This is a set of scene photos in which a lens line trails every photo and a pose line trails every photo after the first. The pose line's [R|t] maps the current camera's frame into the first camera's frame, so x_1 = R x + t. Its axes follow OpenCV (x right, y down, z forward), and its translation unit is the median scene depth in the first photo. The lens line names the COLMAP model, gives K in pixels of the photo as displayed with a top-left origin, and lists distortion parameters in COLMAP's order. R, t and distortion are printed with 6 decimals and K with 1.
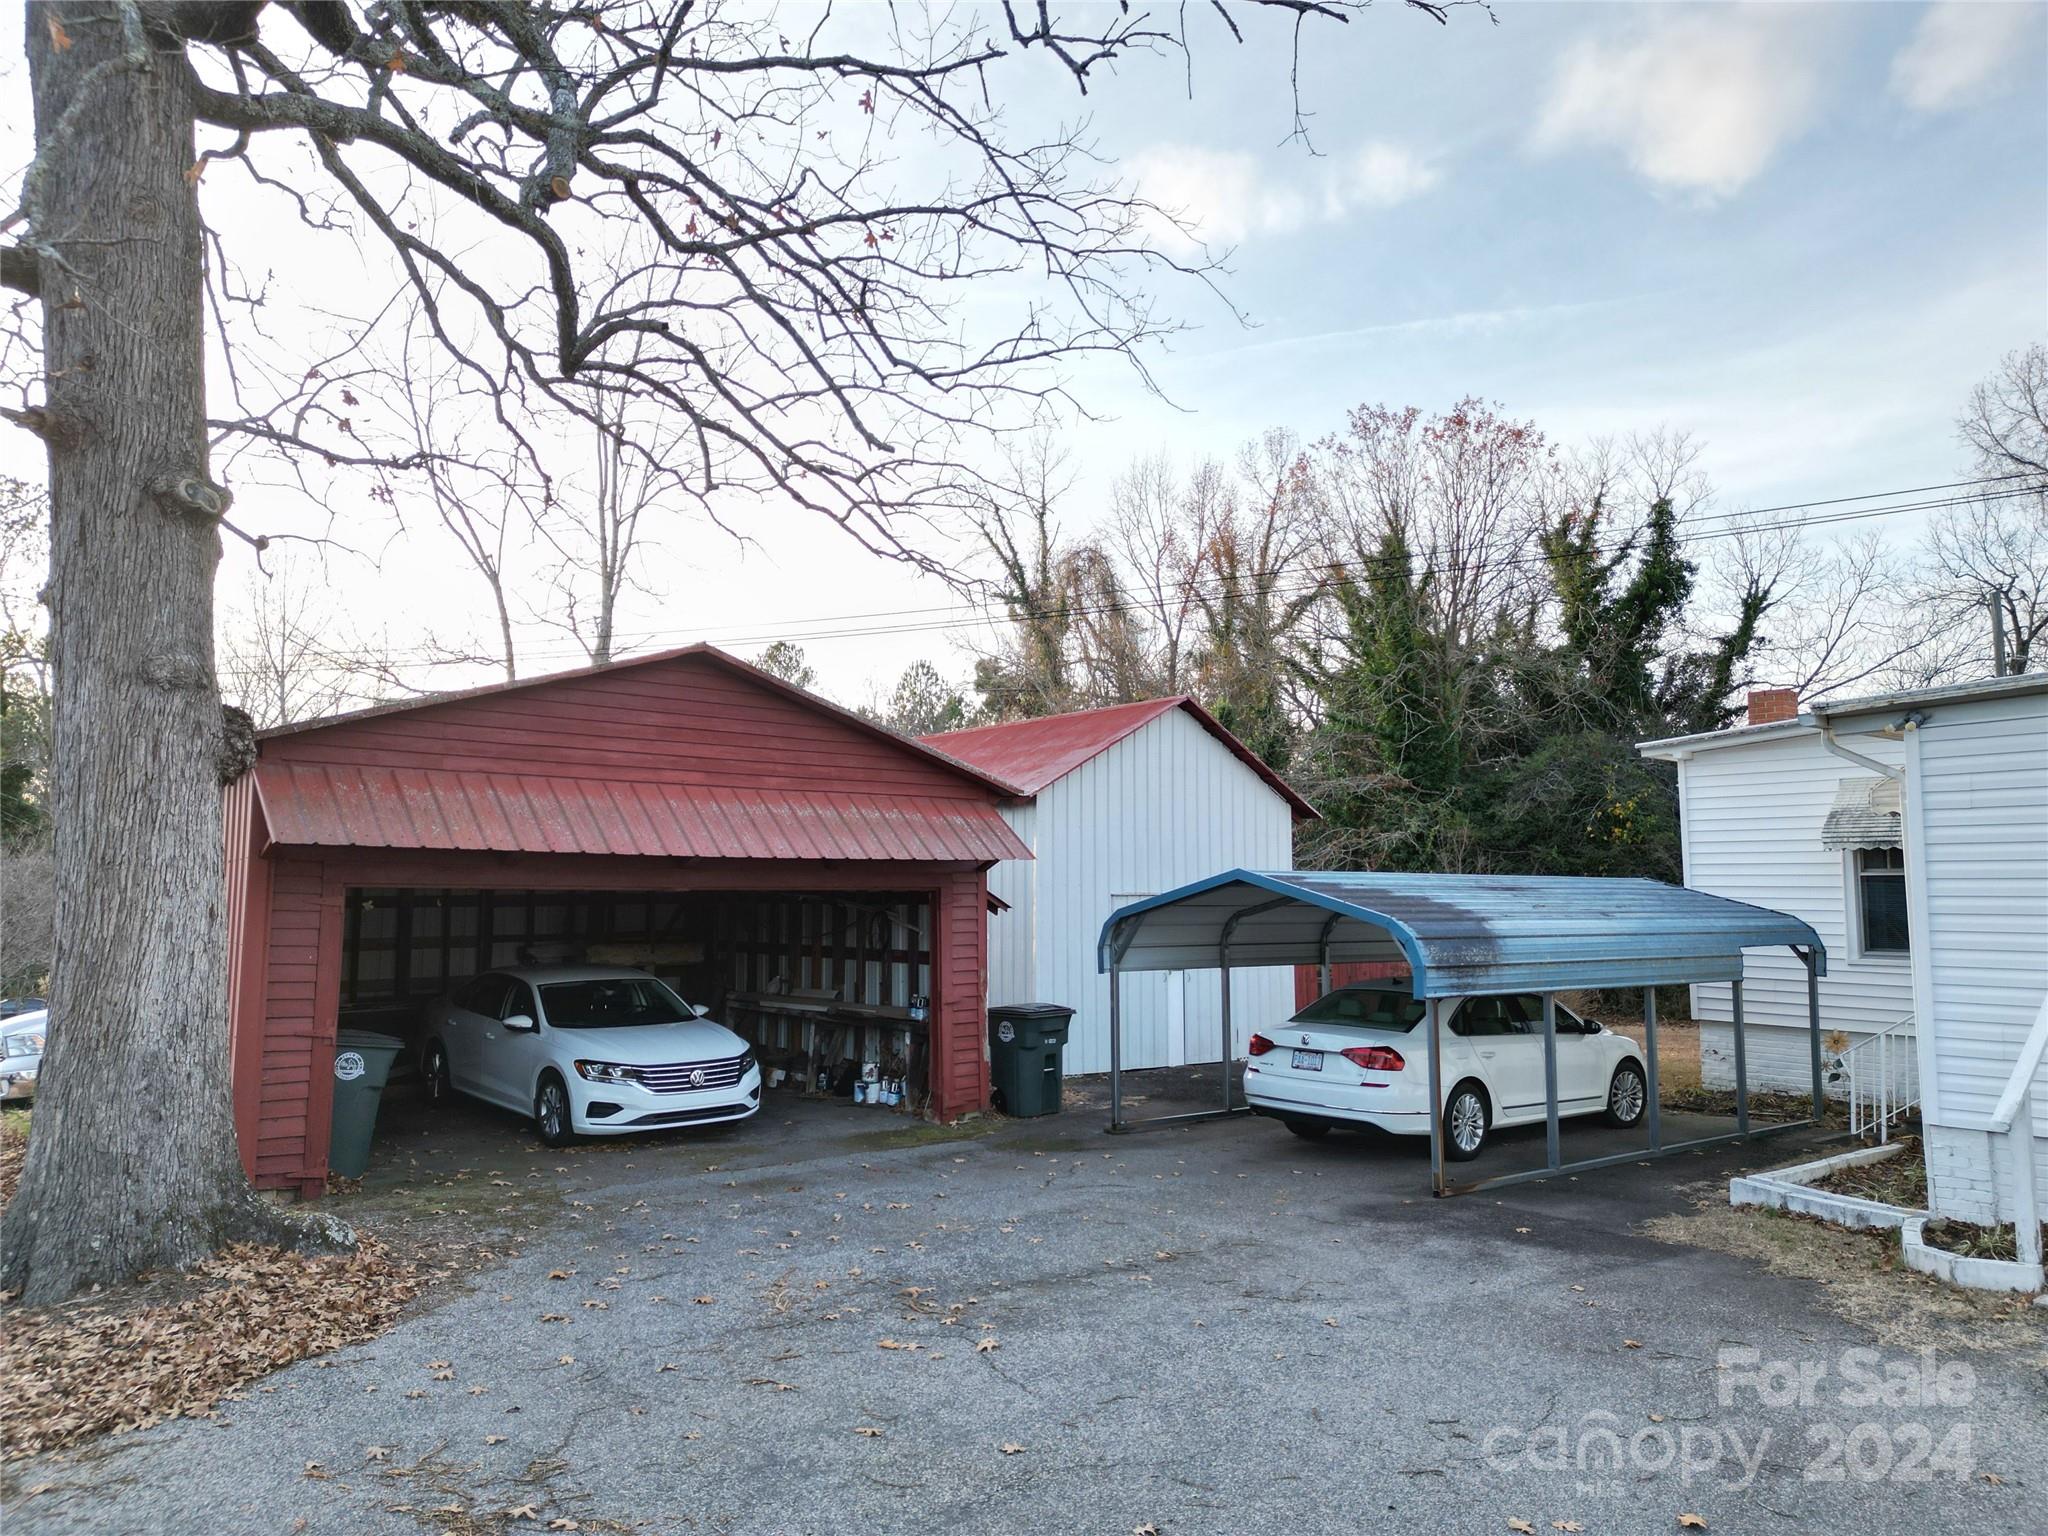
lens RADIAL K [[1414.0, 0, 1024.0], [0, 1414.0, 768.0], [0, 0, 1]] dist [0.075009, -0.071837]
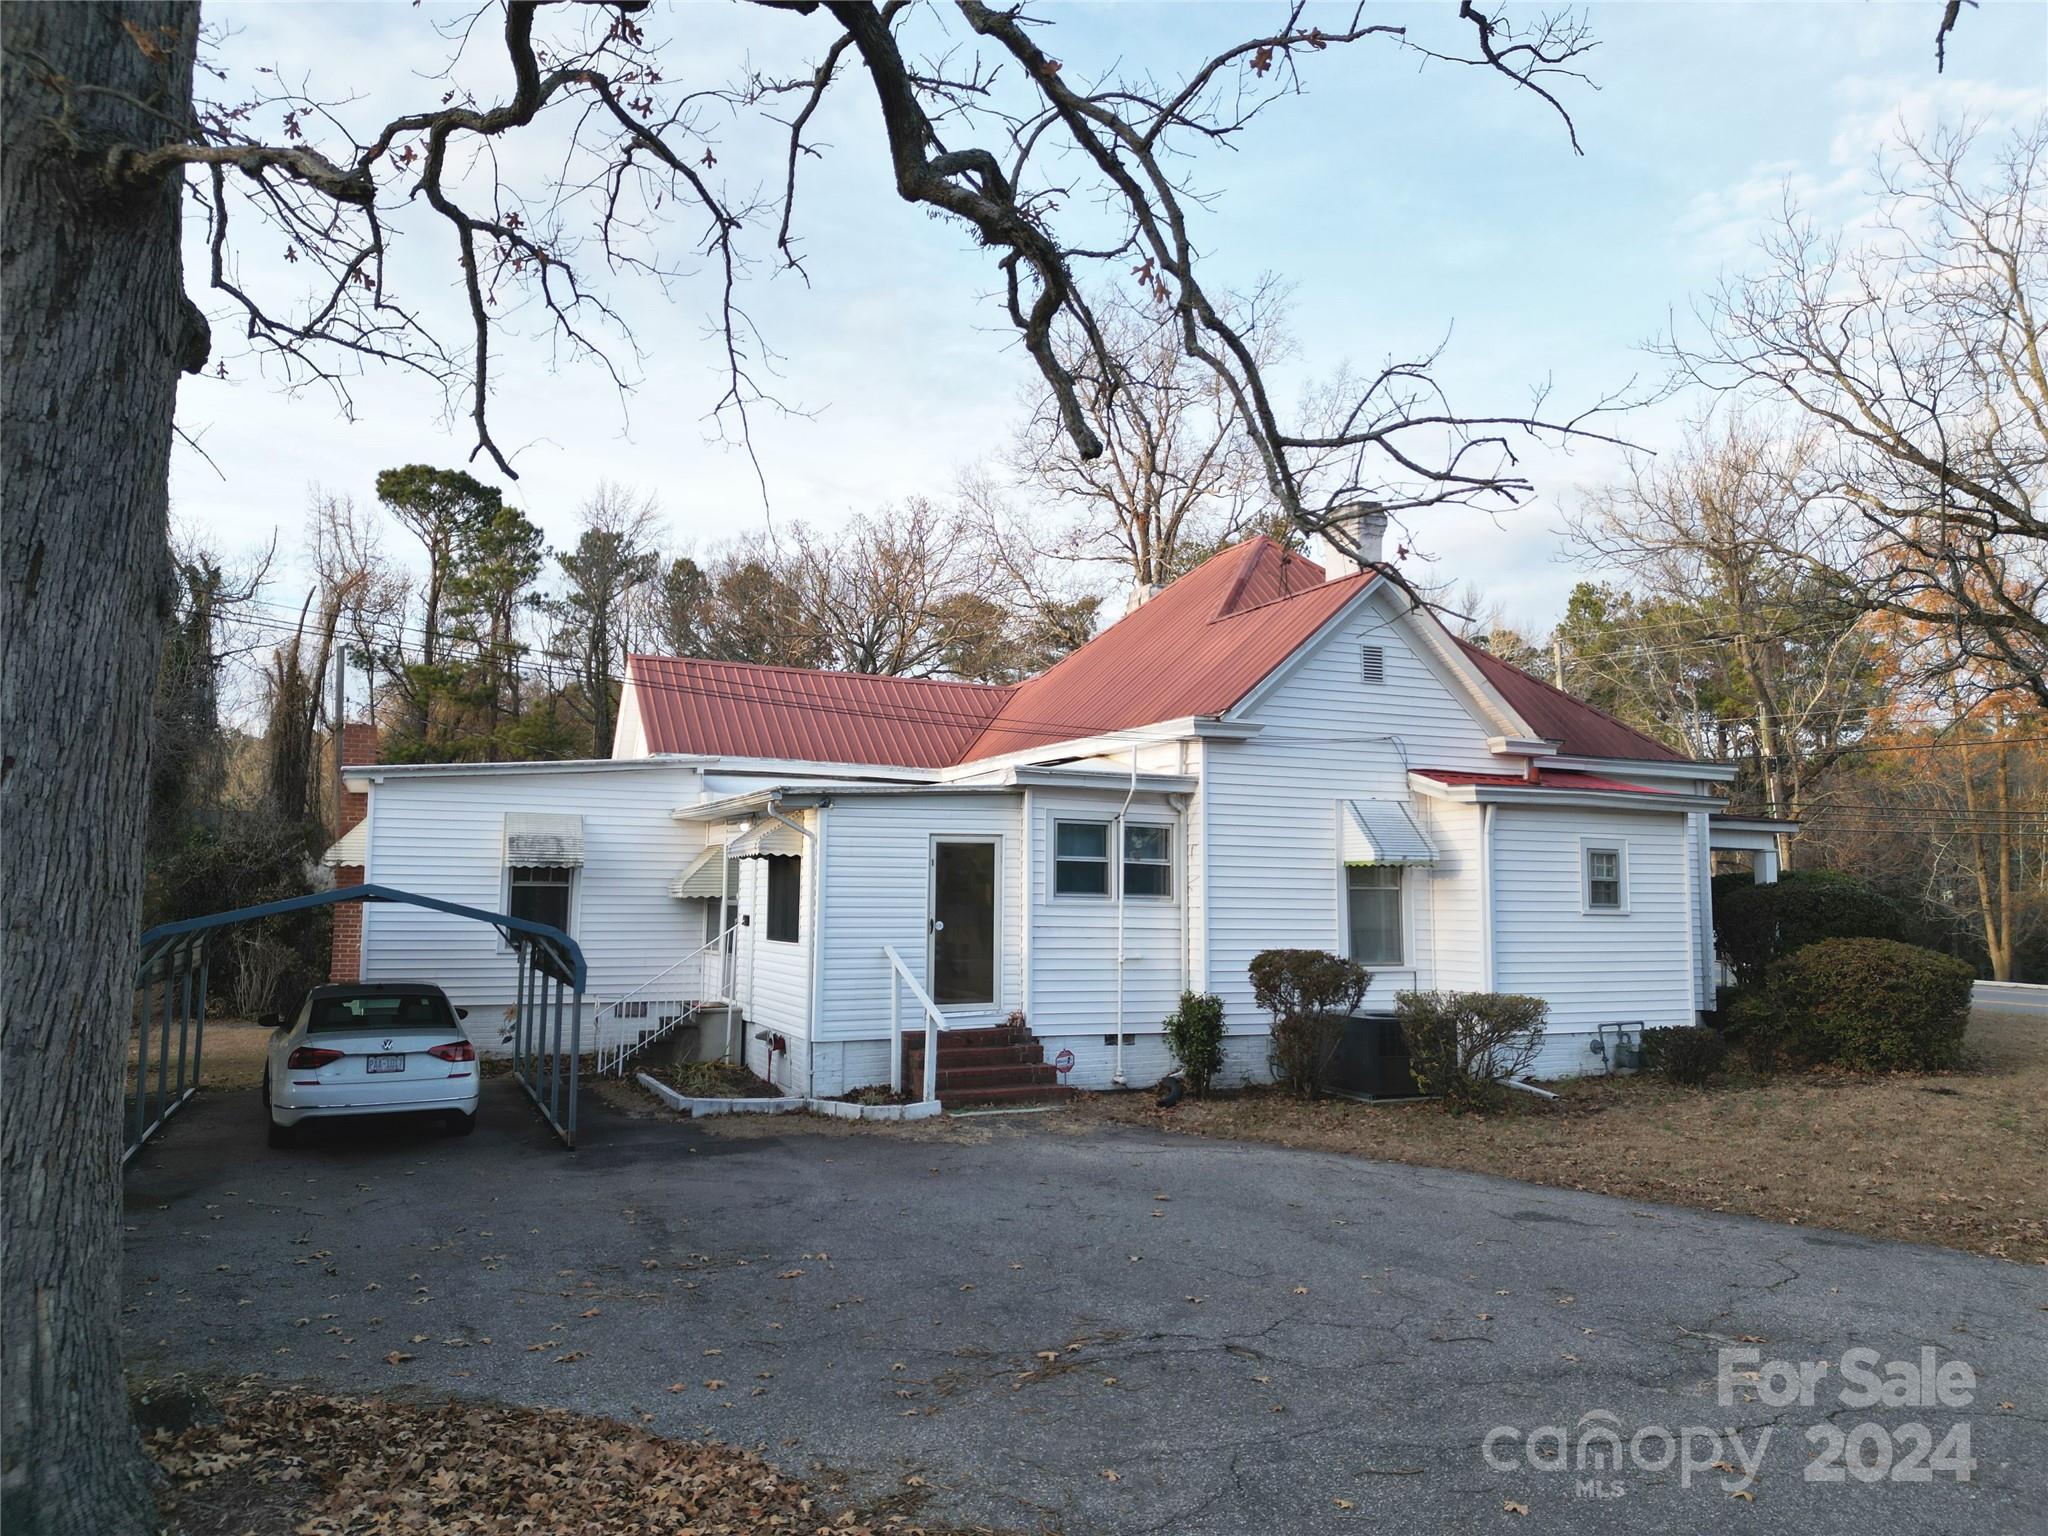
lens RADIAL K [[1414.0, 0, 1024.0], [0, 1414.0, 768.0], [0, 0, 1]] dist [0.075009, -0.071837]
pose [[0.250416, 0.090100, 0.963937, -0.919582], [-0.099190, 0.992808, -0.067030, 0.013658], [-0.963044, -0.078828, 0.257552, 0.356589]]
